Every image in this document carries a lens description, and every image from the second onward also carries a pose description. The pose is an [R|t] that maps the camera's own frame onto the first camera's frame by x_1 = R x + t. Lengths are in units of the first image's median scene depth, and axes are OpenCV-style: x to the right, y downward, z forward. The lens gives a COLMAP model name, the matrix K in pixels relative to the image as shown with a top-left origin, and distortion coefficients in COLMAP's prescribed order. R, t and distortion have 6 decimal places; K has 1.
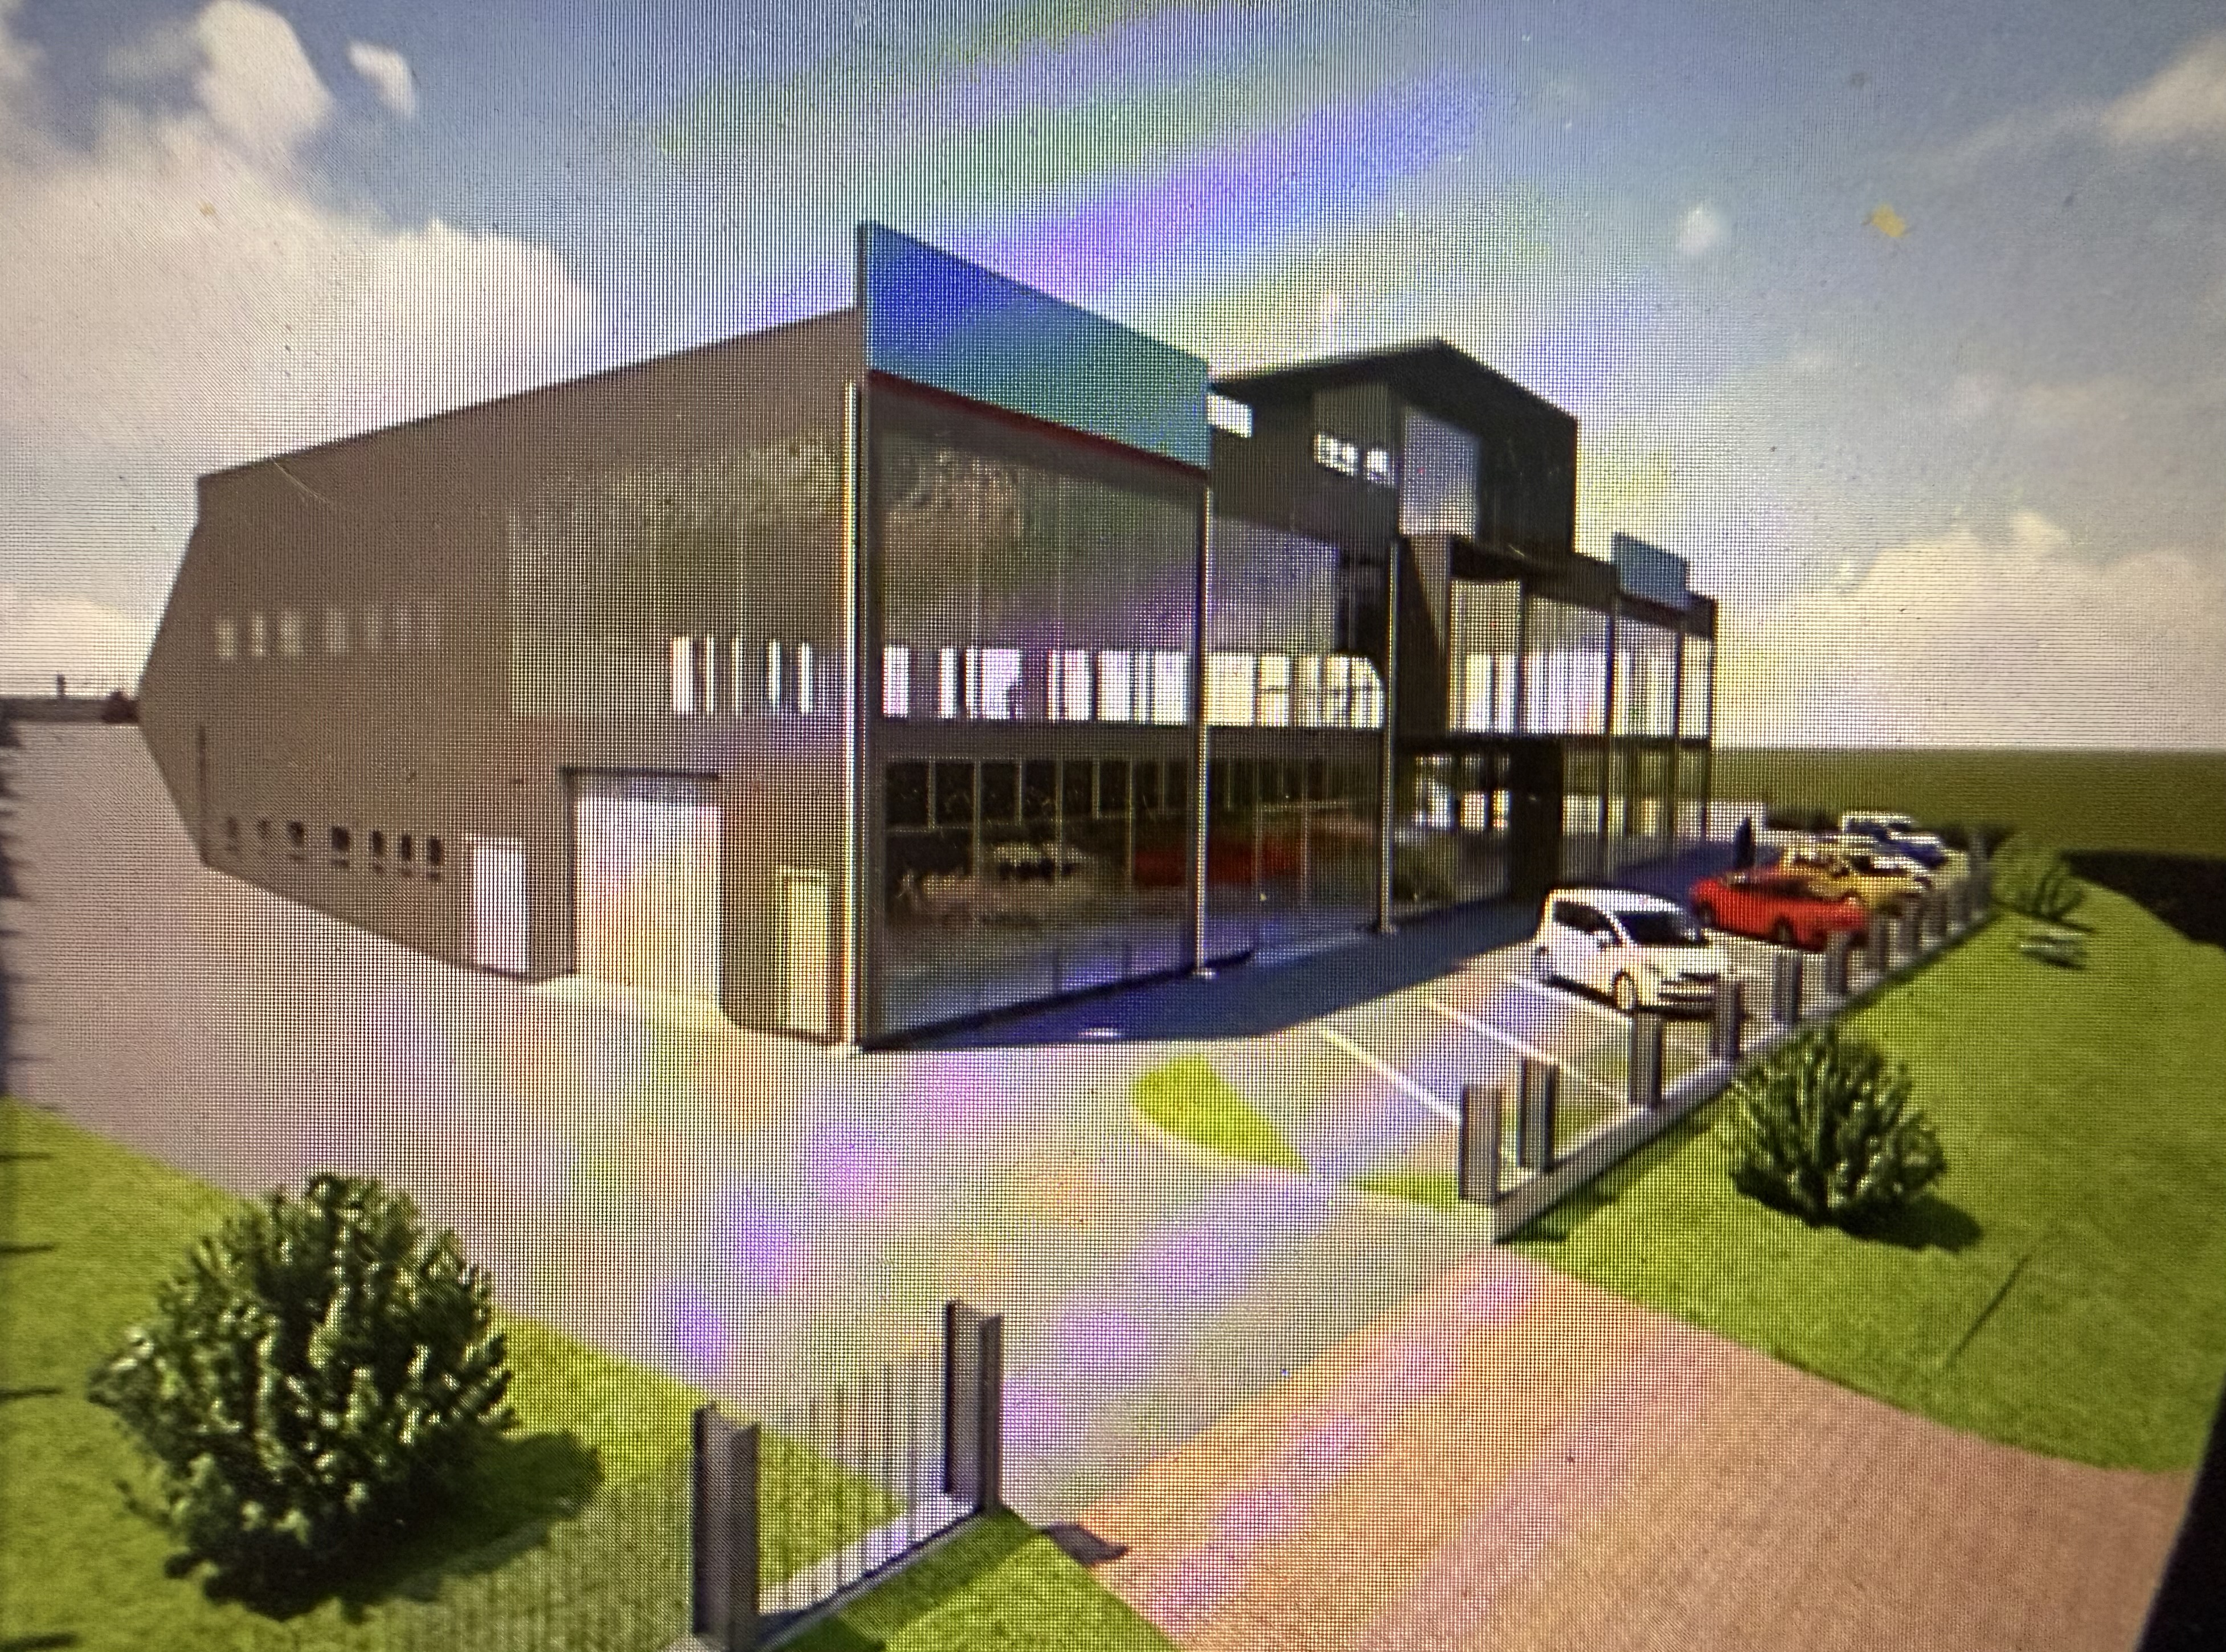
lens RADIAL K [[1418.9, 0, 1113.3], [0, 1418.9, 822.8], [0, 0, 1]] dist [-0.000170, 0.005466]
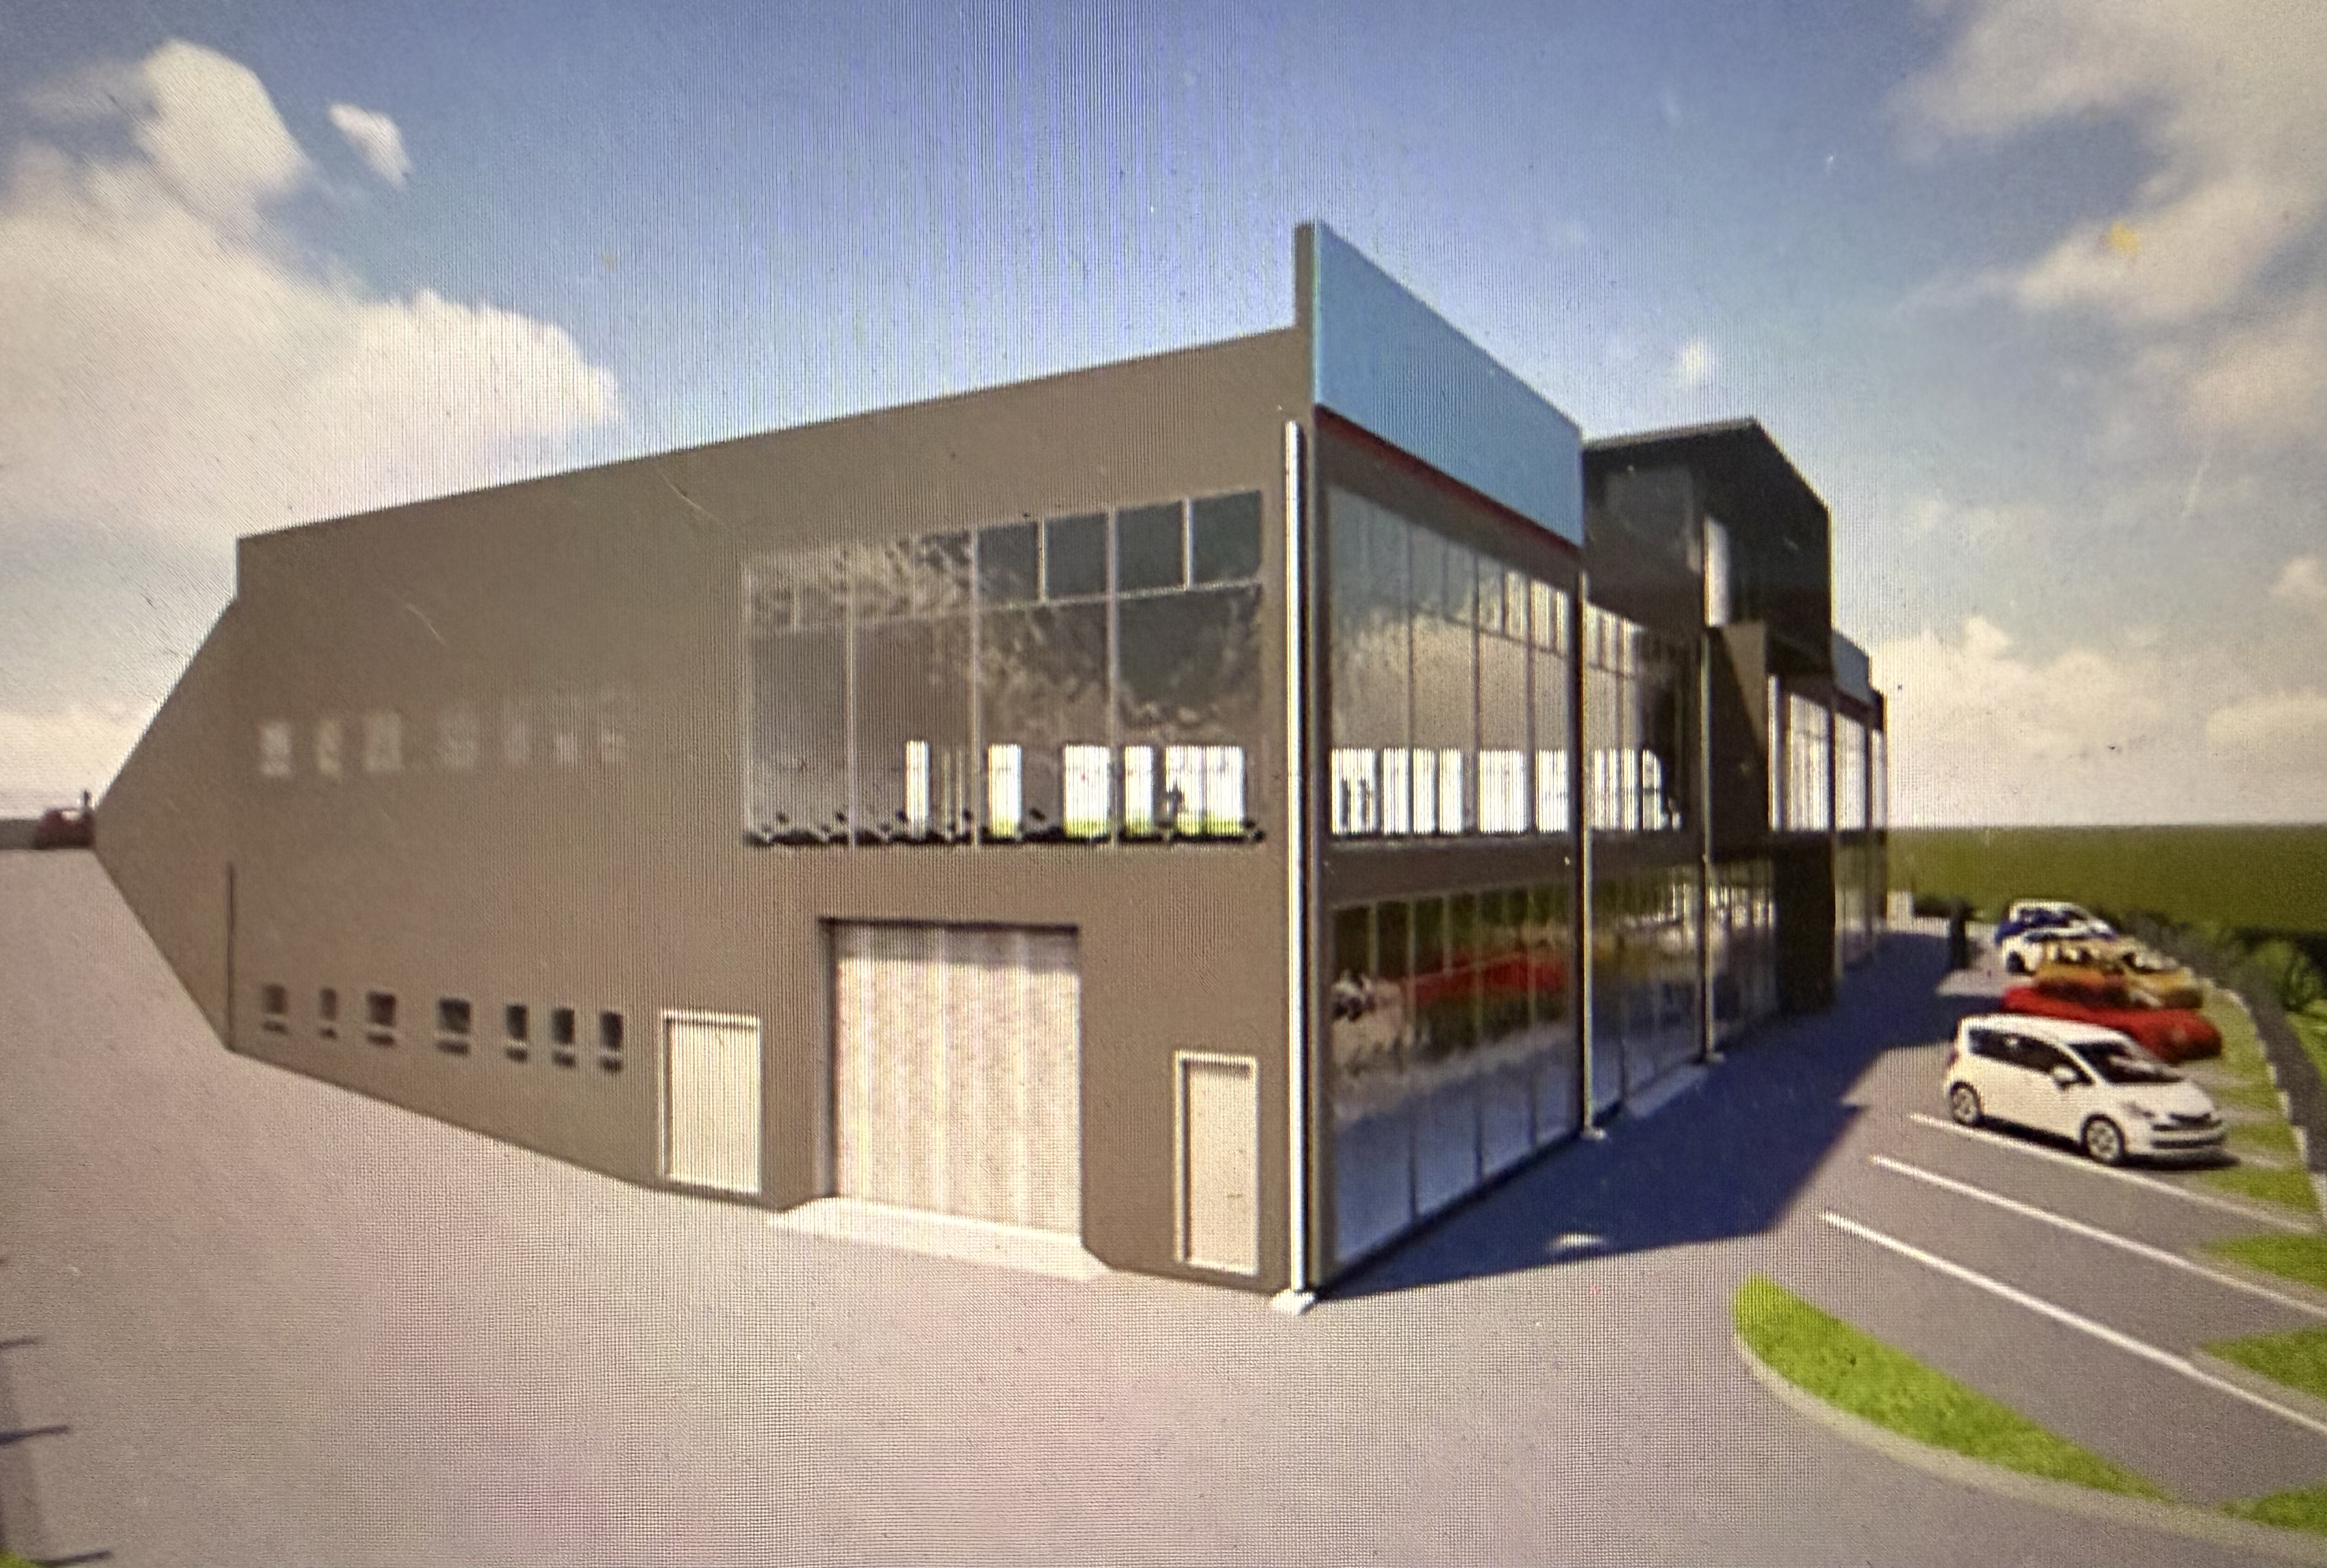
lens RADIAL K [[1214.8, 0, 1164.6], [0, 1214.8, 793.5], [0, 0, 1]] dist [0.005370, -0.001668]
pose [[0.983074, -0.016105, 0.182497, -0.292735], [0.029410, 0.997083, -0.070436, -0.049101], [-0.180831, 0.074611, 0.980680, 0.294278]]
